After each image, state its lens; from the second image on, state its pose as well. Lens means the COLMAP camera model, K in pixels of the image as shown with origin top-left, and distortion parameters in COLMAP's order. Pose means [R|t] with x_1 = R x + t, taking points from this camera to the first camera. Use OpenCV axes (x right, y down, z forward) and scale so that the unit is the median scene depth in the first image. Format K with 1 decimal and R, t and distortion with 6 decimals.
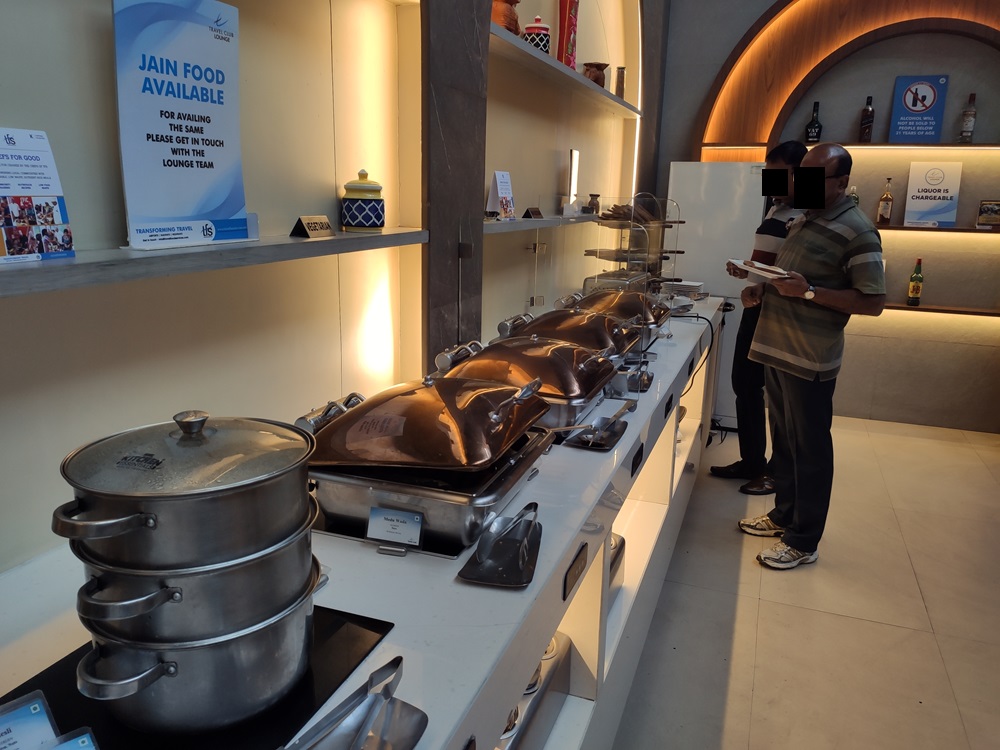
lens RADIAL K [[771.4, 0, 499.2], [0, 771.4, 368.0], [0, 0, 1]] dist [0.034699, -0.019267]
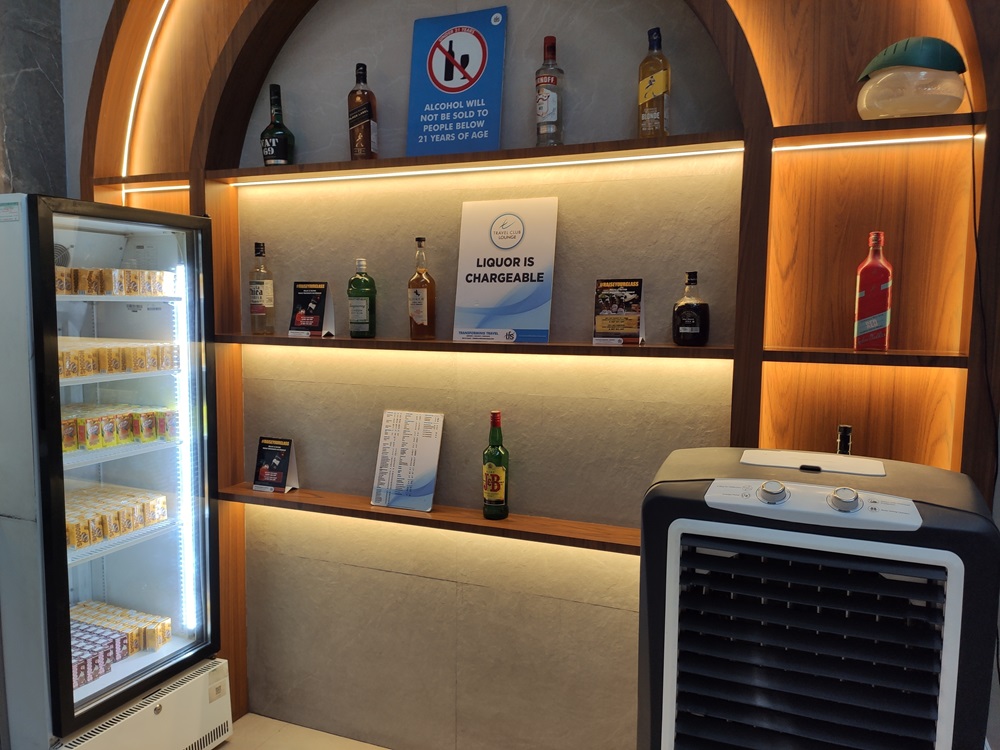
lens RADIAL K [[771.4, 0, 500.8], [0, 771.4, 381.9], [0, 0, 1]] dist [0.034699, -0.019267]
pose [[0.998952, -0.019398, -0.041463, 0.575297], [0.013979, 0.991778, -0.127201, -0.104976], [0.043590, 0.126488, 0.991010, 0.577834]]
